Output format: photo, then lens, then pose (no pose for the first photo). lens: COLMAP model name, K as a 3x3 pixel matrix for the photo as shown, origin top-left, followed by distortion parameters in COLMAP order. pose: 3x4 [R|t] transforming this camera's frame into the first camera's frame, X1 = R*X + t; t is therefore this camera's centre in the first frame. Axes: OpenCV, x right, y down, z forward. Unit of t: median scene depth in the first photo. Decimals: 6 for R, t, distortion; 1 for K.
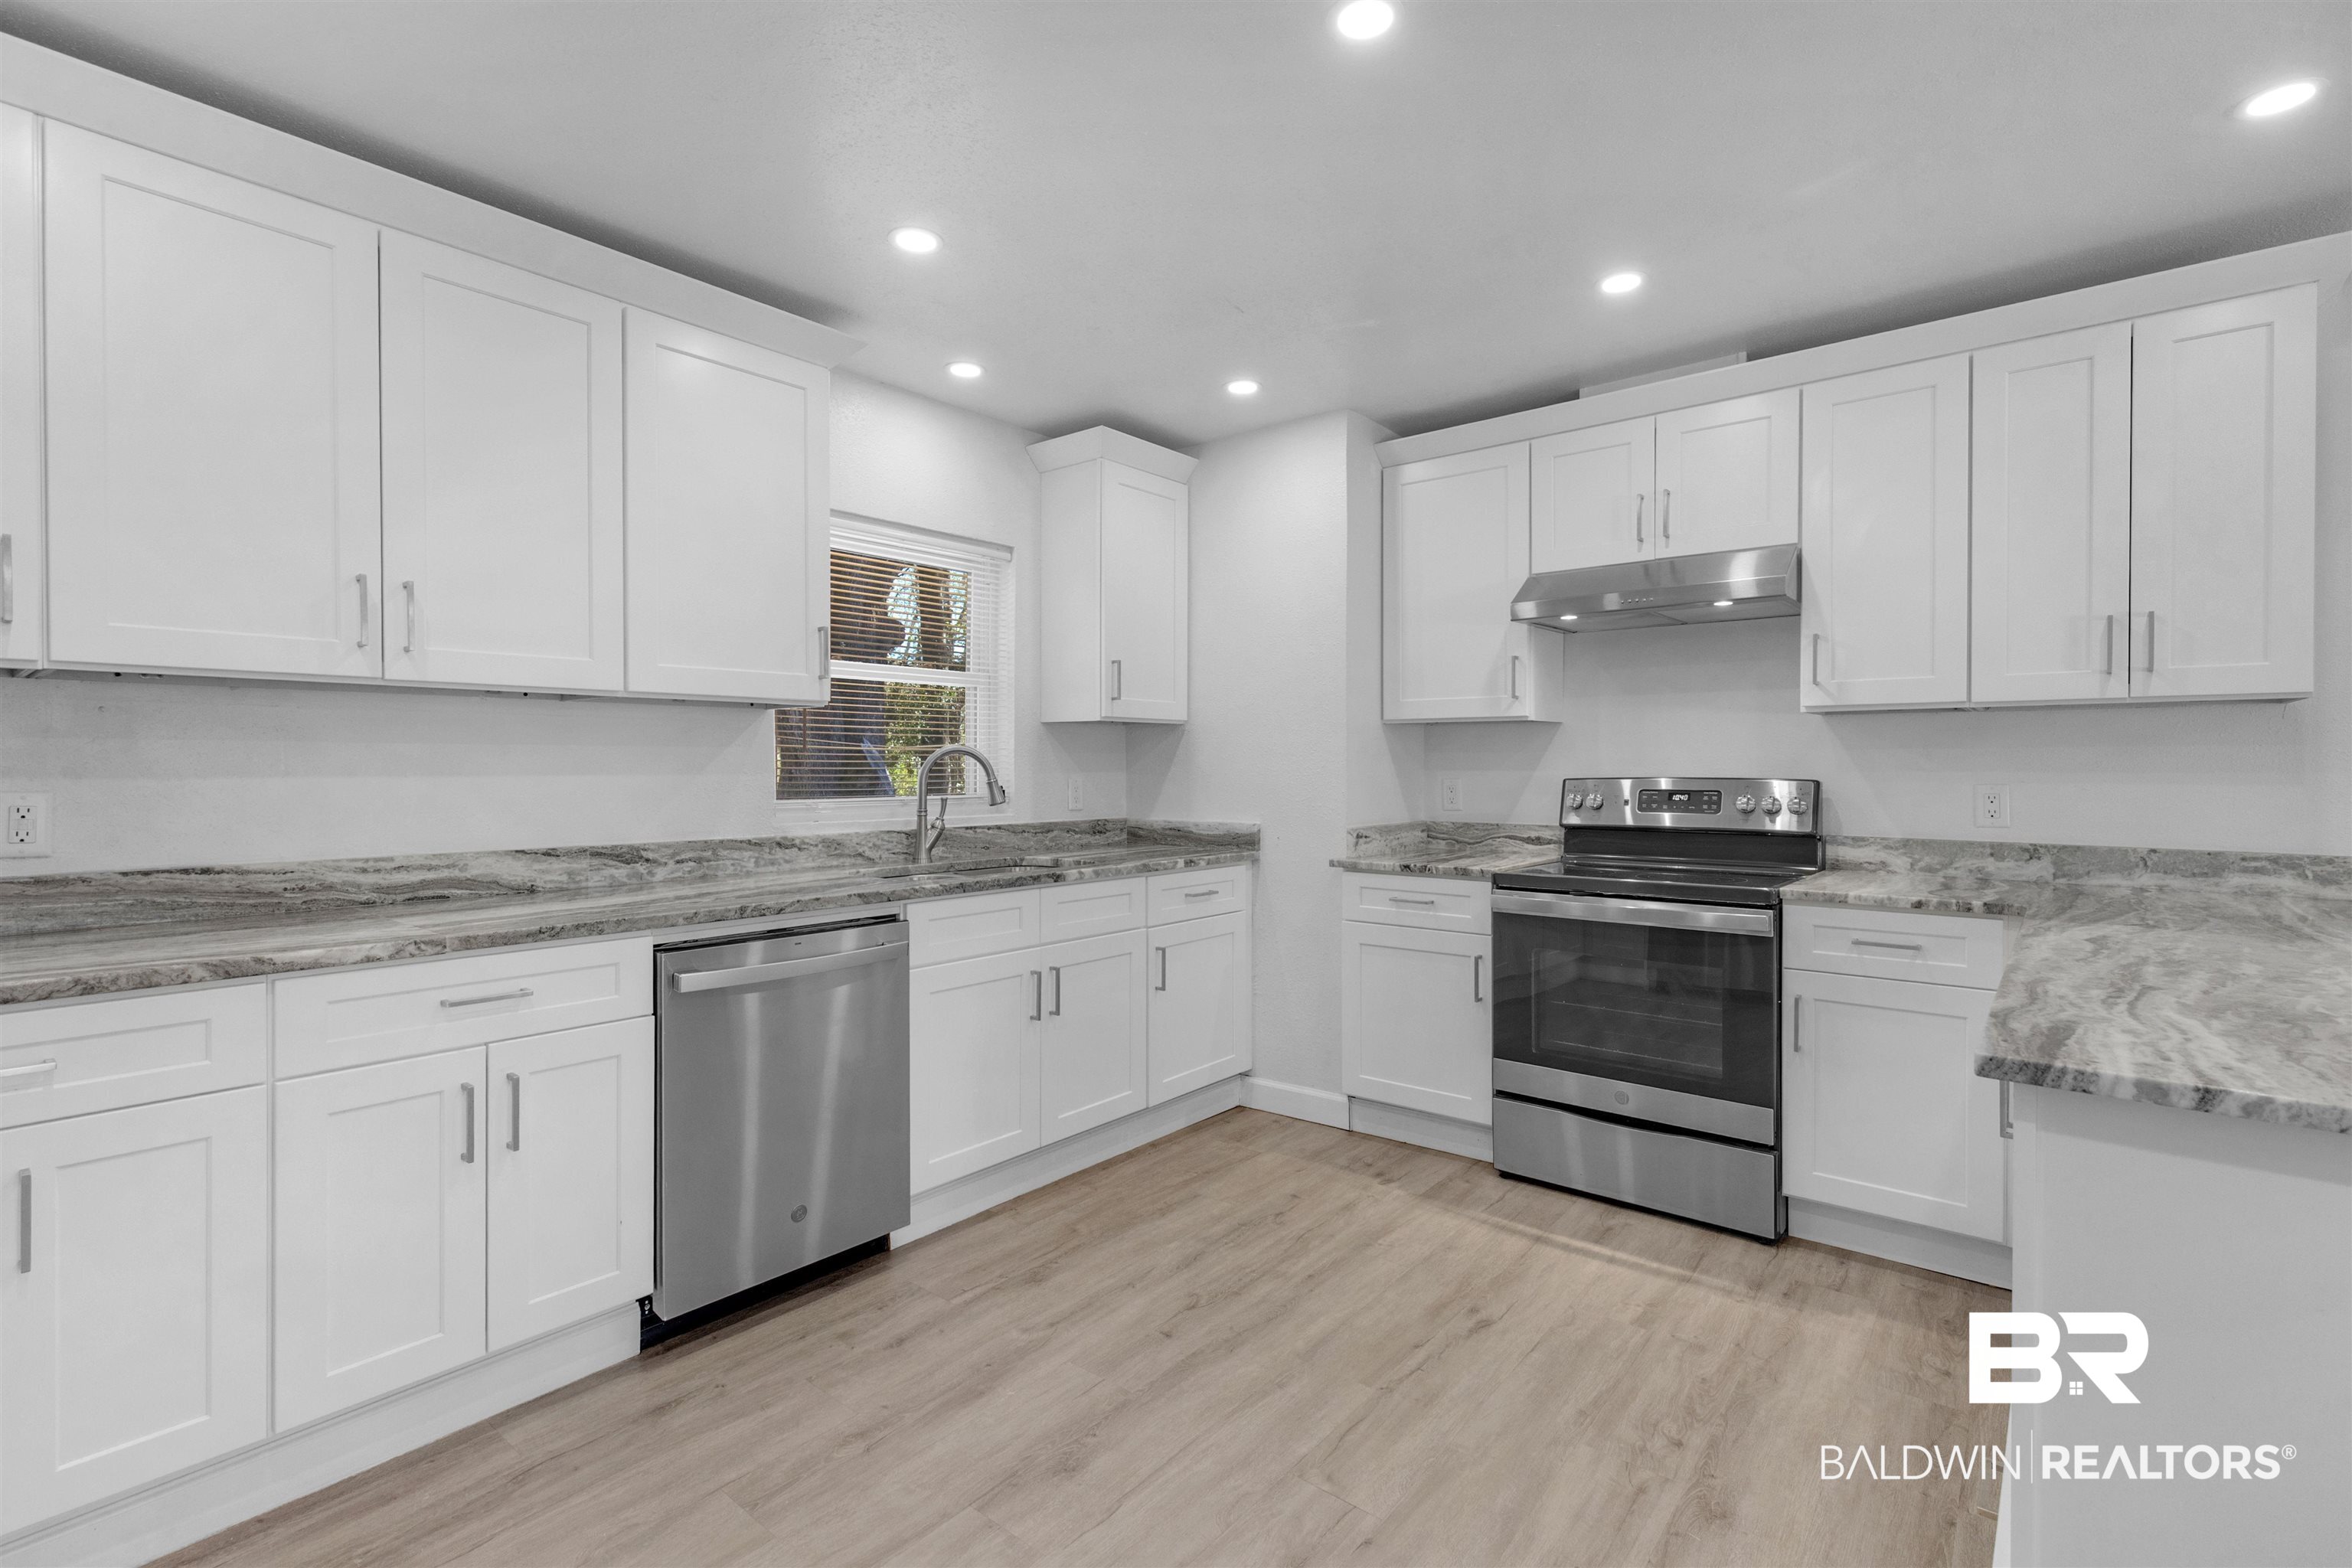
lens RADIAL K [[1072.8, 0, 1169.5], [0, 1072.8, 770.1], [0, 0, 1]] dist [0.003013, -0.002607]
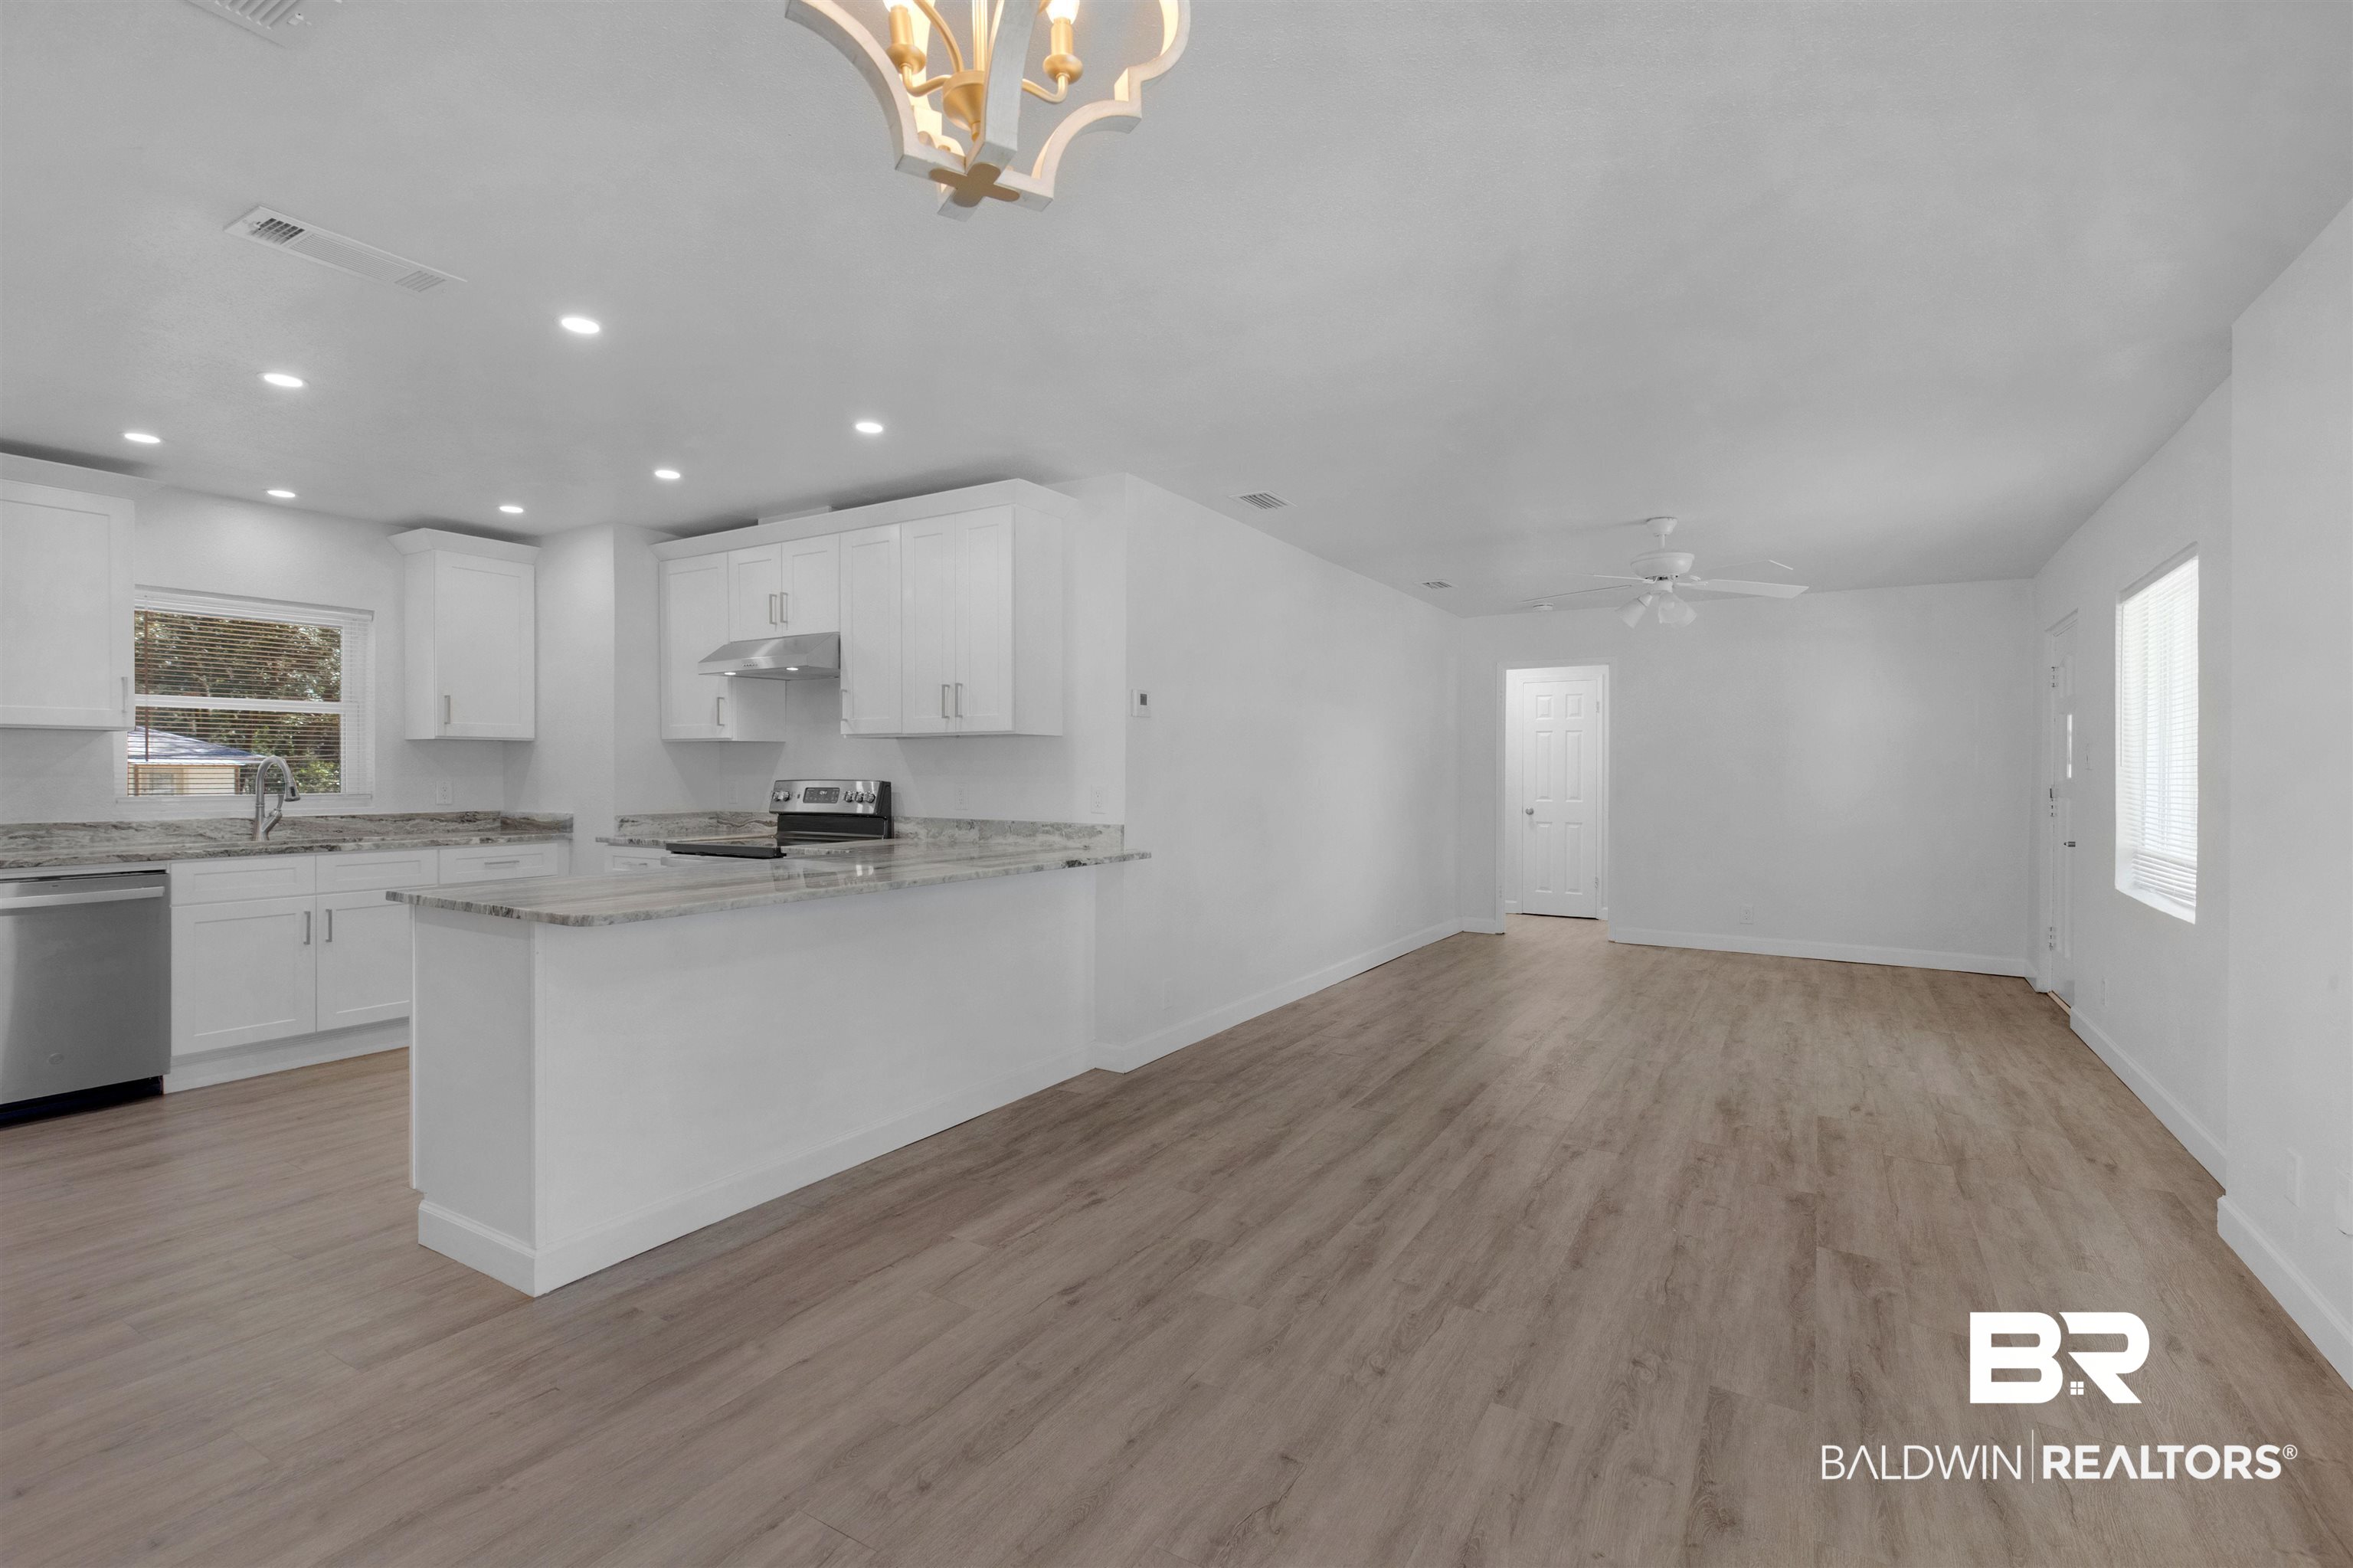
lens RADIAL K [[1073.3, 0, 1196.9], [0, 1073.3, 782.5], [0, 0, 1]] dist [0.003013, -0.002607]
pose [[0.988111, -0.001723, 0.153733, 0.753190], [0.000722, 0.999978, 0.006563, 0.001810], [-0.153741, -0.006374, 0.988091, -0.566320]]
